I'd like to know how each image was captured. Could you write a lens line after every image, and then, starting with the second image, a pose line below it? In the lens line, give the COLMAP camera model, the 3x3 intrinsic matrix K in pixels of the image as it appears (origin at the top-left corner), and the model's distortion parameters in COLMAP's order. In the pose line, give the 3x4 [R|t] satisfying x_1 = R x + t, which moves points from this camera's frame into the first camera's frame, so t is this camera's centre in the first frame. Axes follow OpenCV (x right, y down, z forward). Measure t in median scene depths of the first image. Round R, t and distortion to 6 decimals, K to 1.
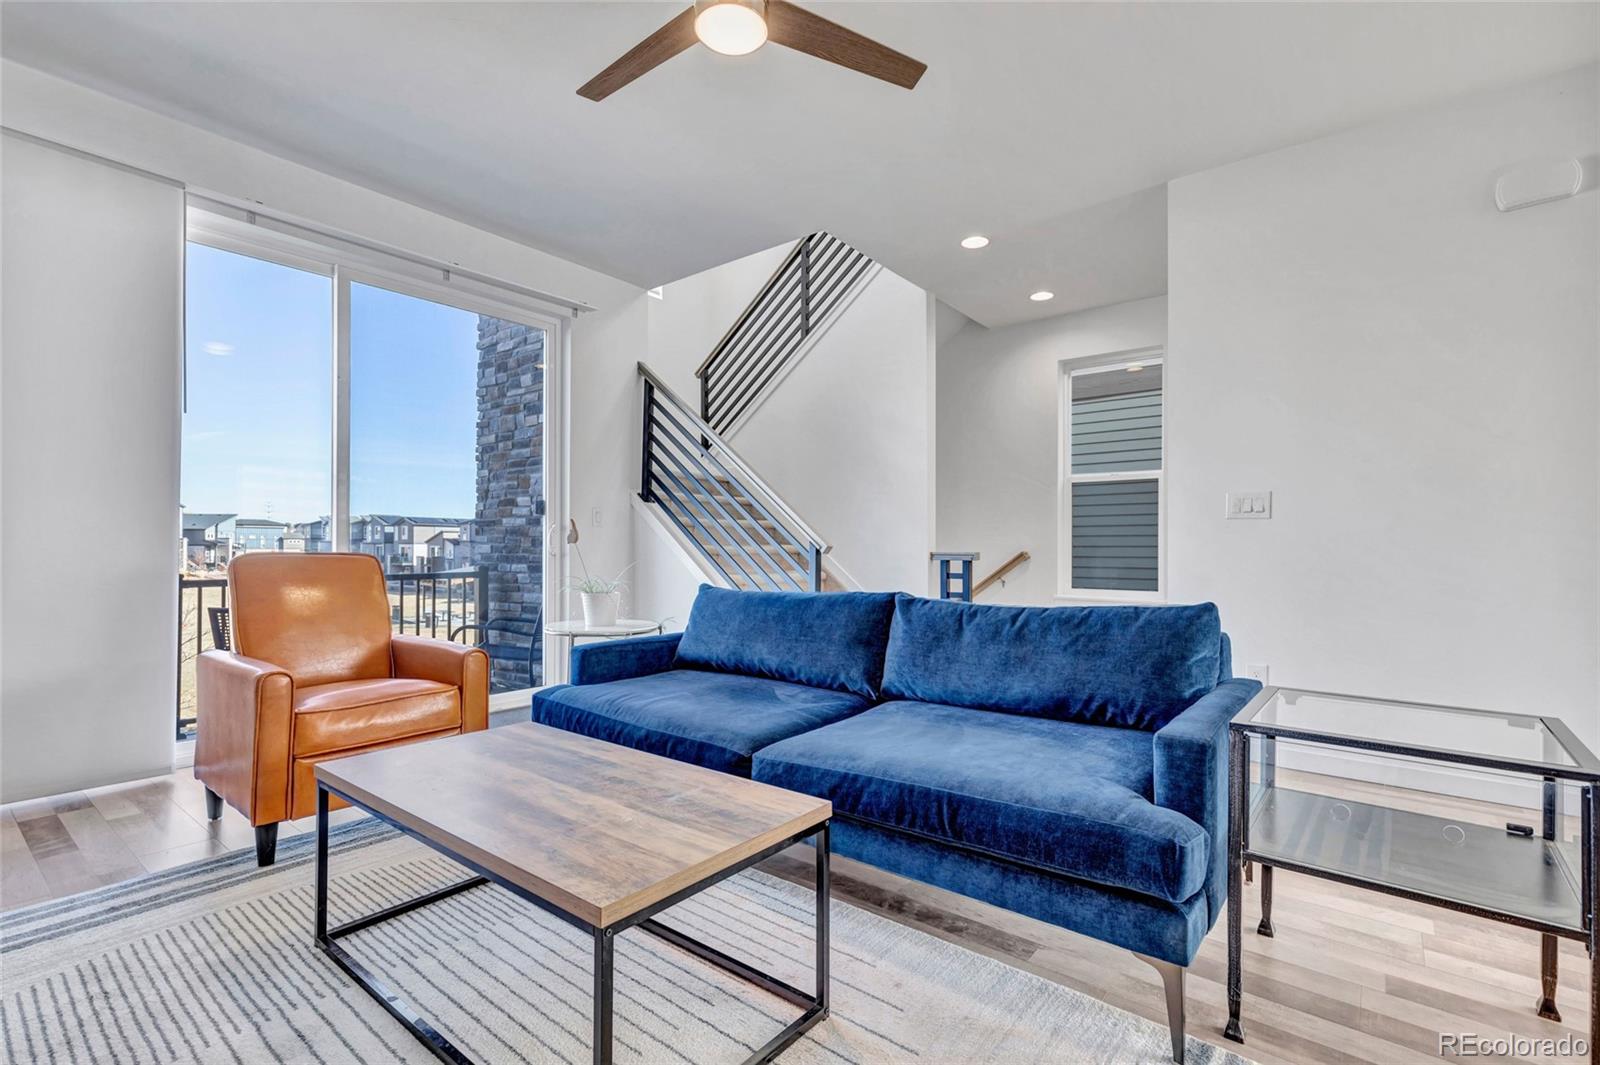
lens RADIAL K [[733.7, 0, 801.0], [0, 733.7, 541.5], [0, 0, 1]] dist [0.007927, -0.000673]
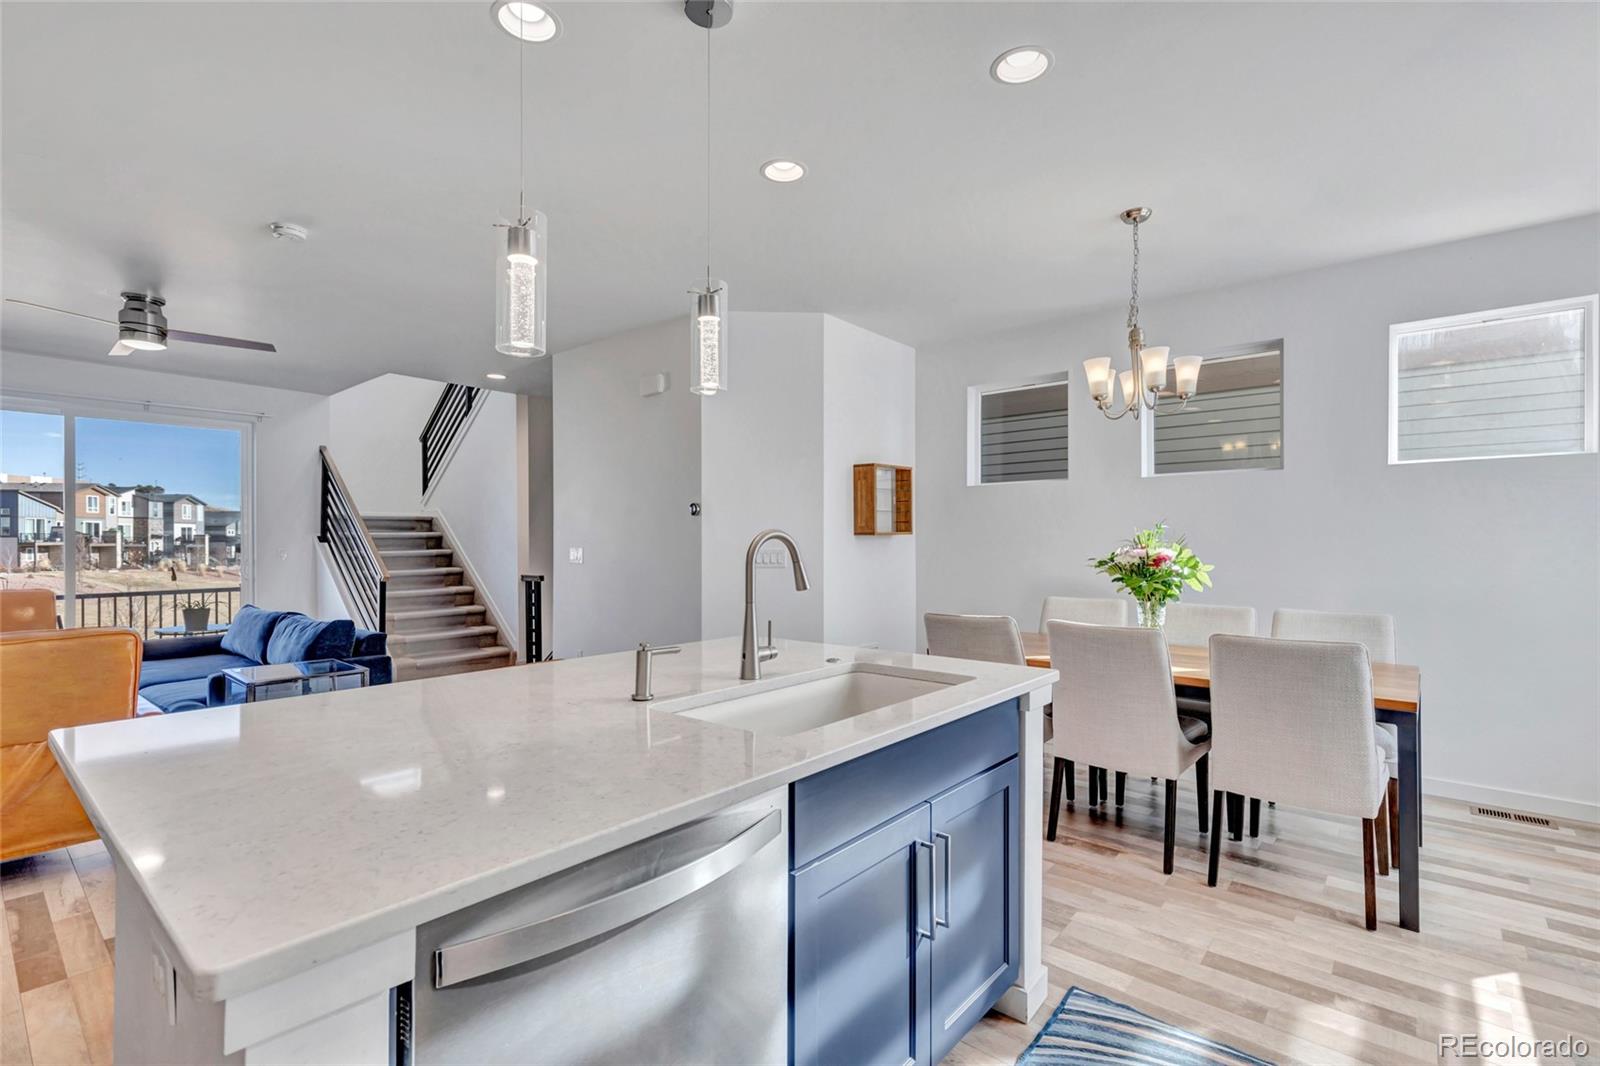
lens RADIAL K [[733.7, 0, 793.5], [0, 733.7, 531.2], [0, 0, 1]] dist [0.007927, -0.000673]
pose [[0.999441, -0.006125, -0.032860, 1.227291], [0.006067, 0.999980, -0.001841, -0.107093], [0.032871, 0.001640, 0.999458, -0.693992]]
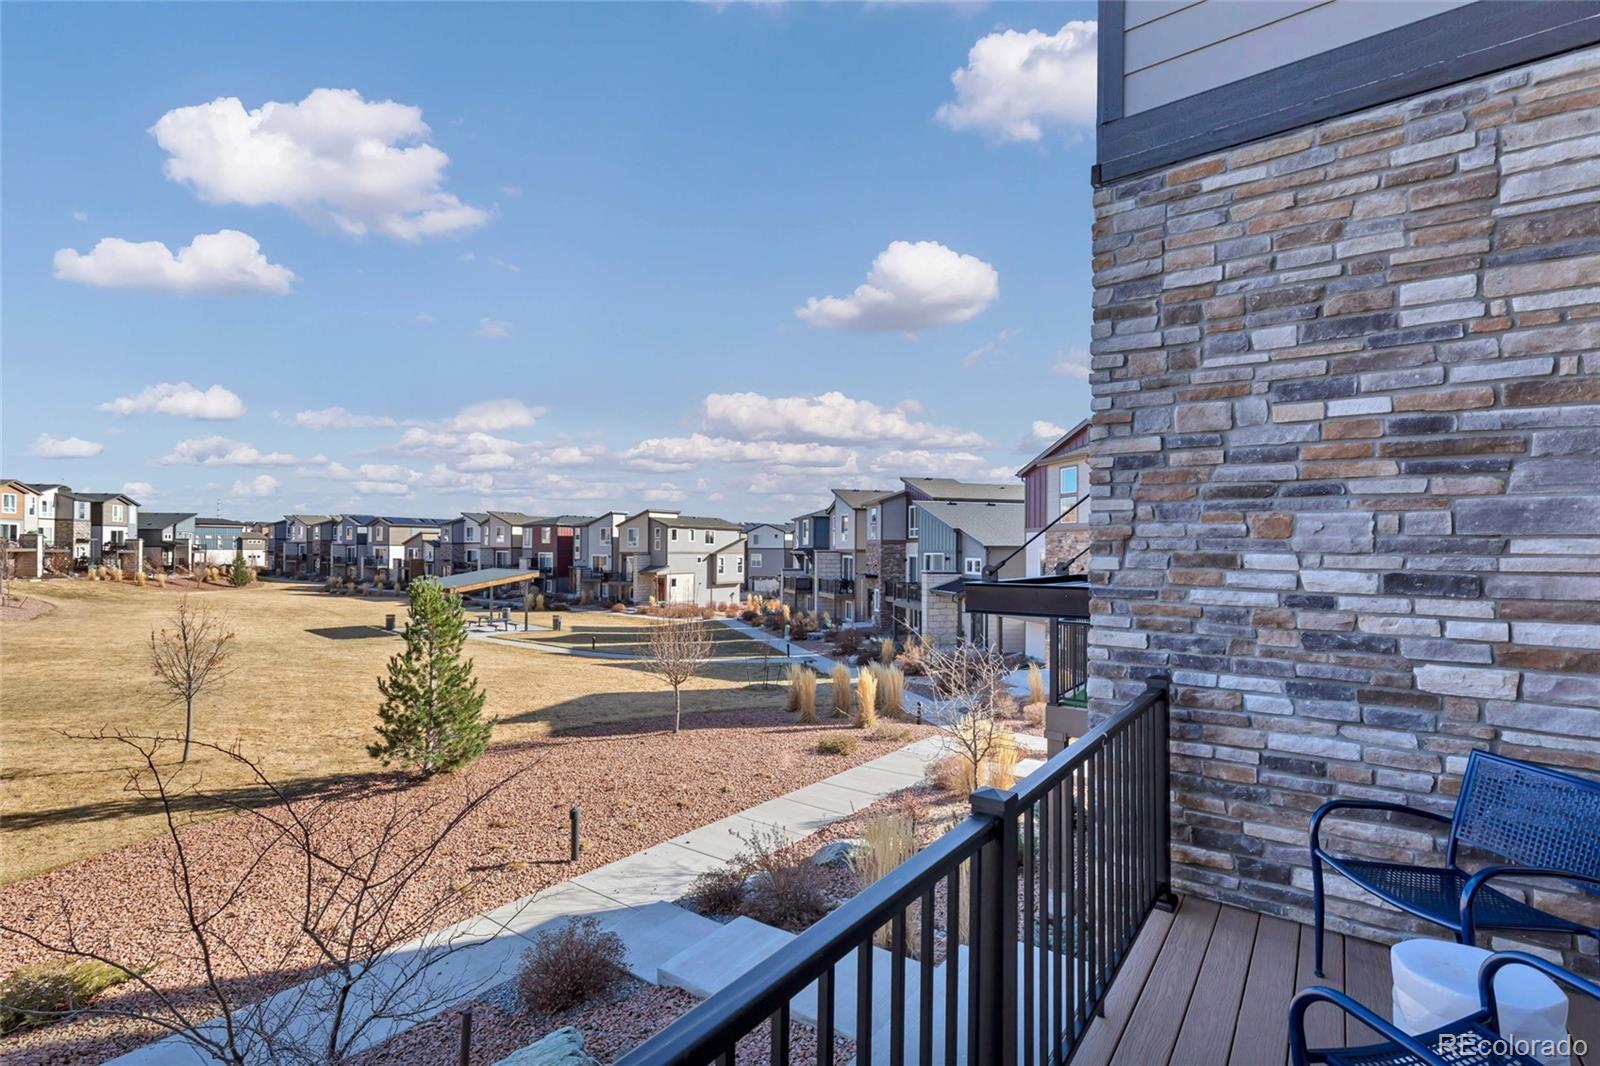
lens RADIAL K [[733.7, 0, 805.1], [0, 733.7, 539.3], [0, 0, 1]] dist [0.007927, -0.000673]
pose [[0.998840, 0.002012, 0.048113, -1.559318], [-0.001885, 0.999995, -0.002692, -0.145116], [-0.048118, 0.002598, 0.998838, 1.001234]]
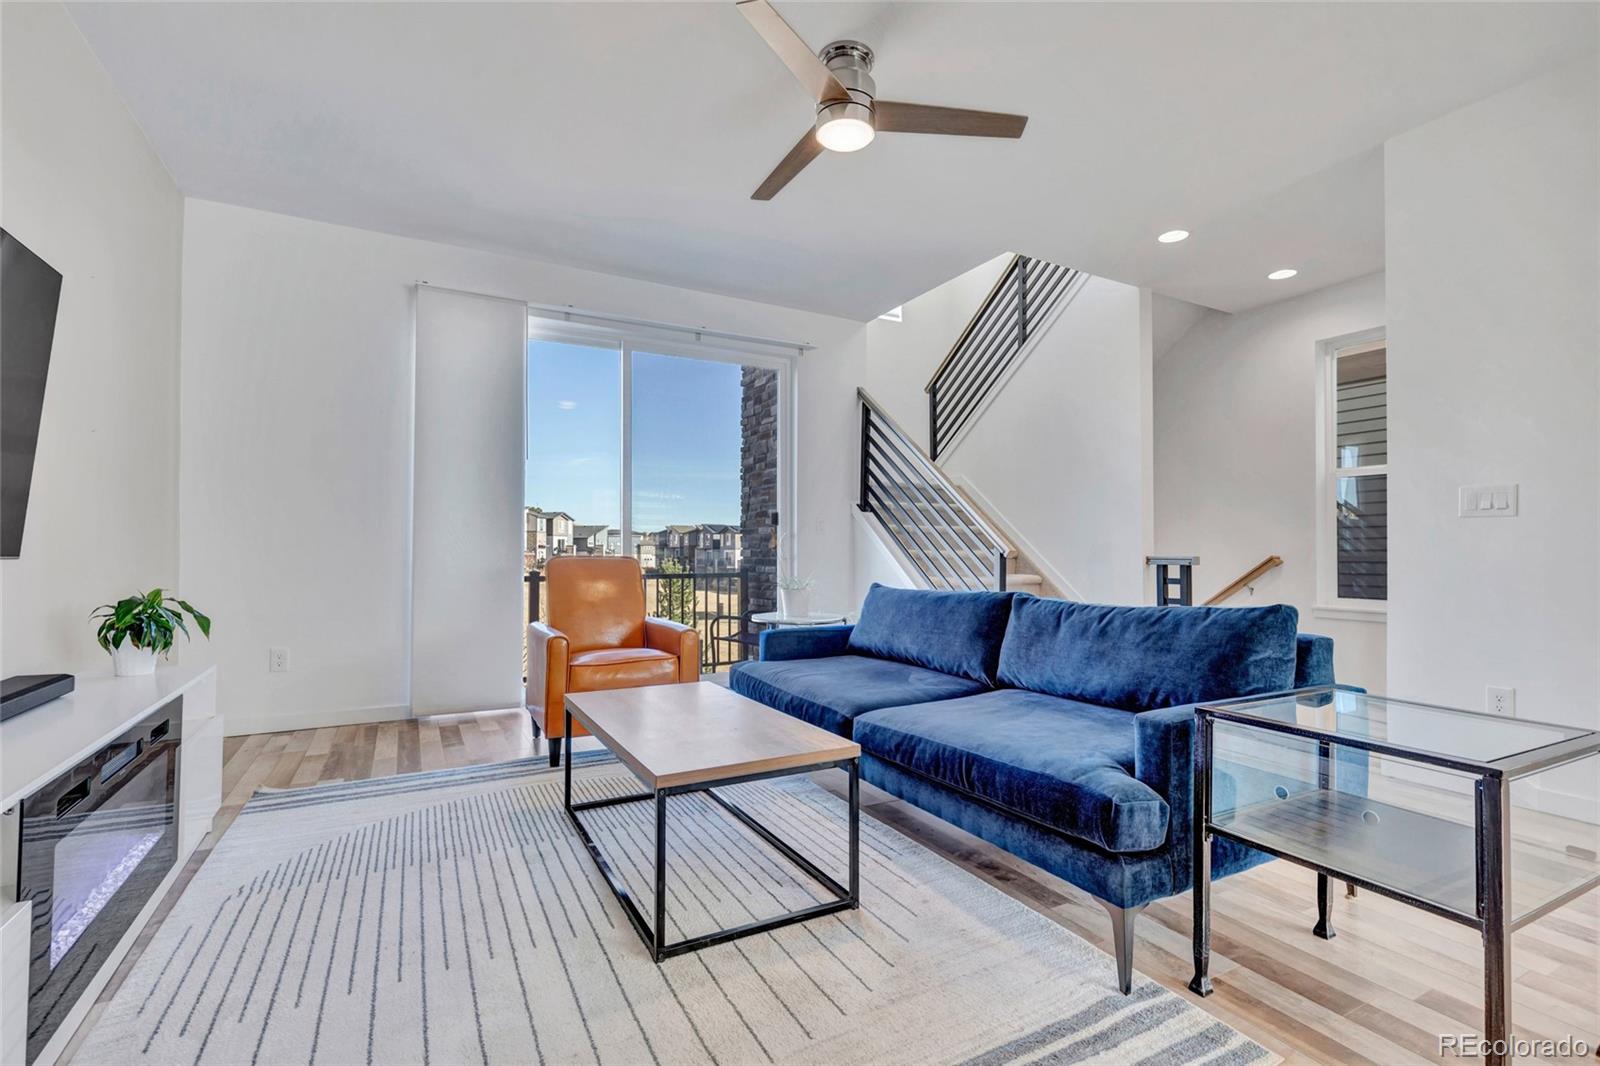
lens RADIAL K [[733.7, 0, 797.5], [0, 733.7, 542.9], [0, 0, 1]] dist [0.007927, -0.000673]
pose [[0.919917, -0.006404, -0.392061, 0.214791], [0.004456, 0.999973, -0.005880, 0.000775], [0.392088, 0.003663, 0.919921, -0.117805]]
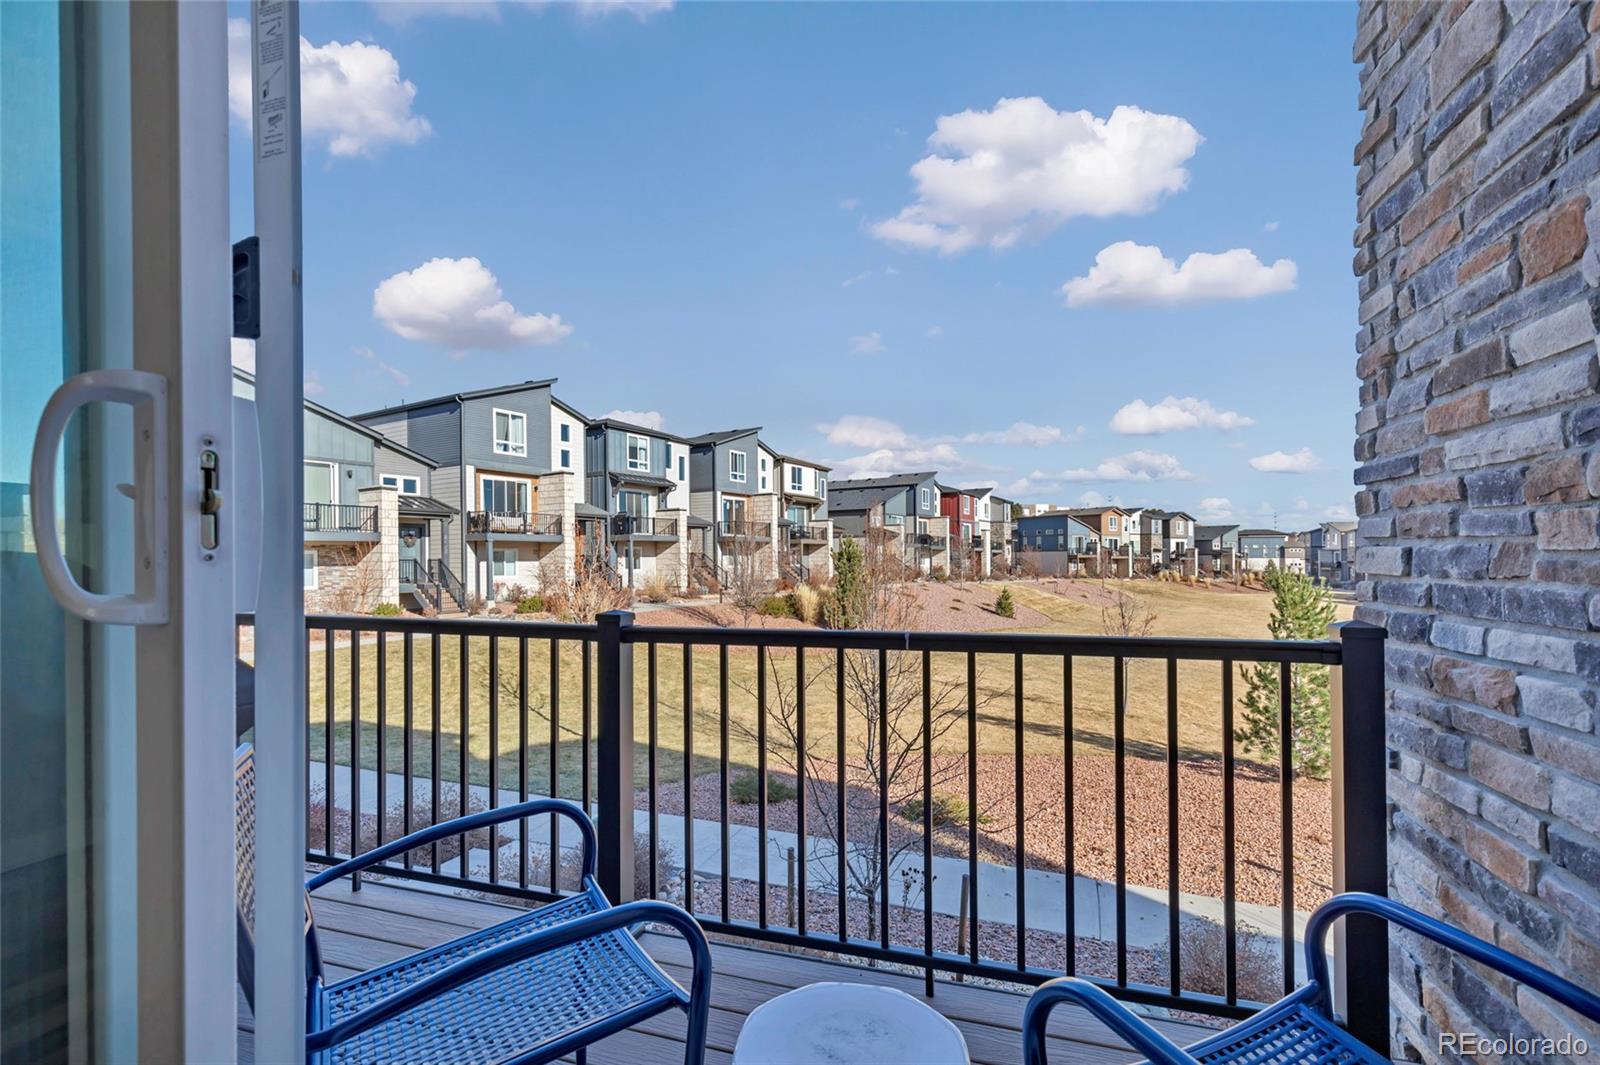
lens RADIAL K [[733.7, 0, 811.1], [0, 733.7, 556.4], [0, 0, 1]] dist [0.007927, -0.000673]
pose [[0.372128, -0.004791, -0.928169, -0.545044], [0.012303, 0.999924, -0.000229, 0.012057], [0.928100, -0.011334, 0.372158, 1.518839]]
